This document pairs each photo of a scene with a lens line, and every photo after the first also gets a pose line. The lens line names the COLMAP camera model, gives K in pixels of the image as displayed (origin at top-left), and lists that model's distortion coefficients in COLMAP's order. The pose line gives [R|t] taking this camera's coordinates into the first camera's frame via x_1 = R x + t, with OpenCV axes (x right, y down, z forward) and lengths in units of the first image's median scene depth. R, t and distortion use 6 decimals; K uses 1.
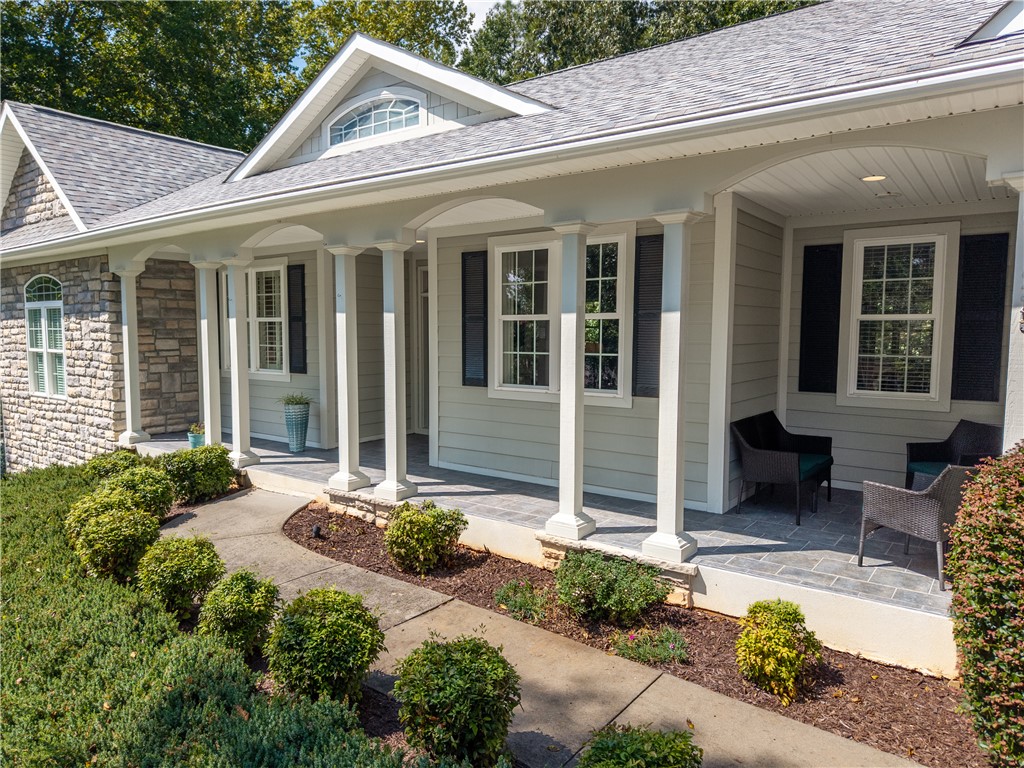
lens RADIAL K [[702.7, 0, 512.0], [0, 702.7, 384.0], [0, 0, 1]] dist [-0.007571, -0.005721]
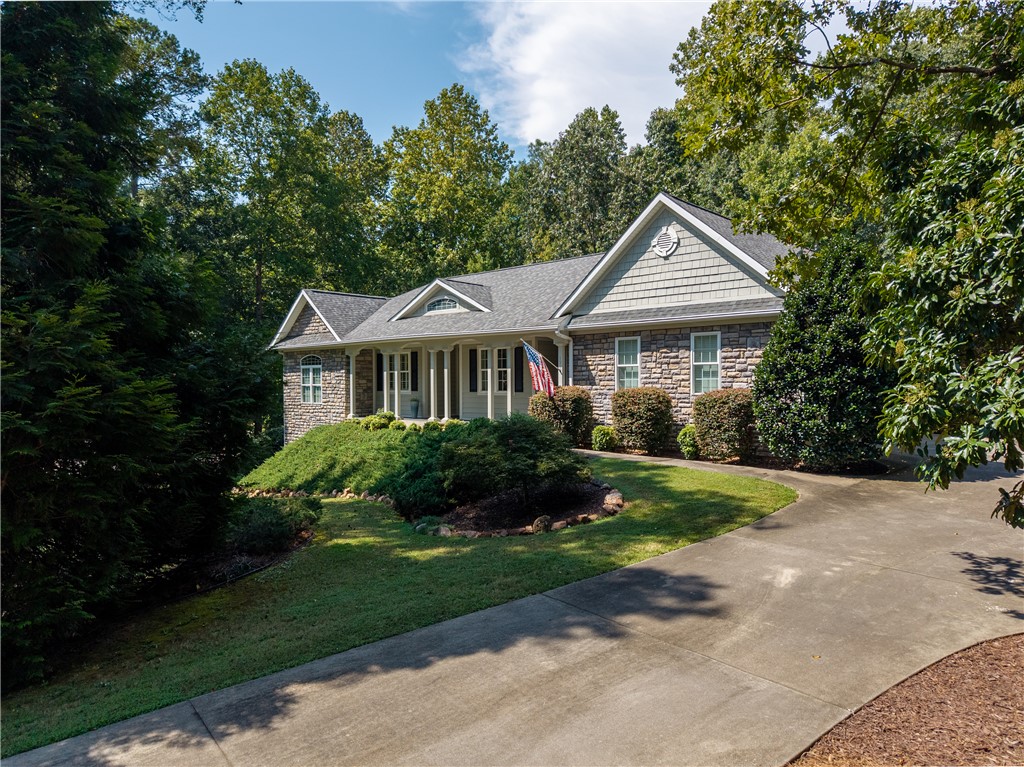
lens RADIAL K [[702.7, 0, 512.0], [0, 702.7, 383.5], [0, 0, 1]] dist [-0.007571, -0.005721]
pose [[0.995794, -0.007805, -0.091289, 0.320529], [0.000797, 0.997065, -0.076556, 0.163034], [0.091619, 0.076161, 0.992877, -1.663543]]
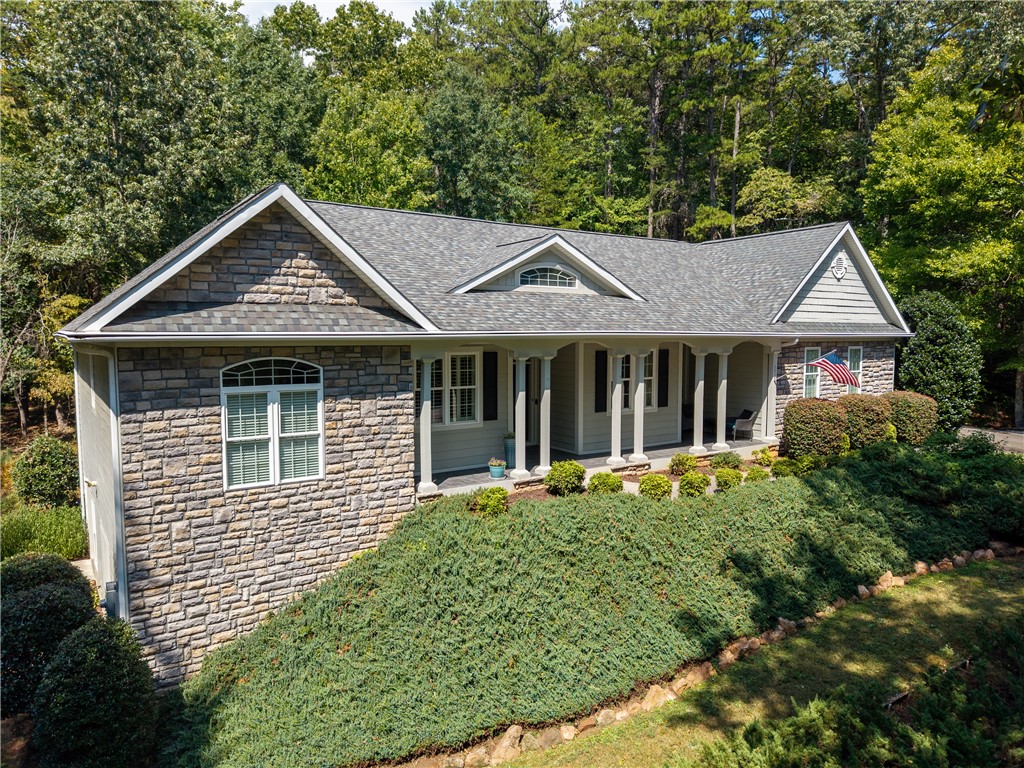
lens RADIAL K [[702.7, 0, 512.0], [0, 702.7, 384.0], [0, 0, 1]] dist [-0.007571, -0.005721]
pose [[0.302175, -0.074685, 0.950322, -1.742074], [0.069734, 0.995987, 0.056100, -0.177101], [-0.950698, 0.049317, 0.306171, 0.459825]]
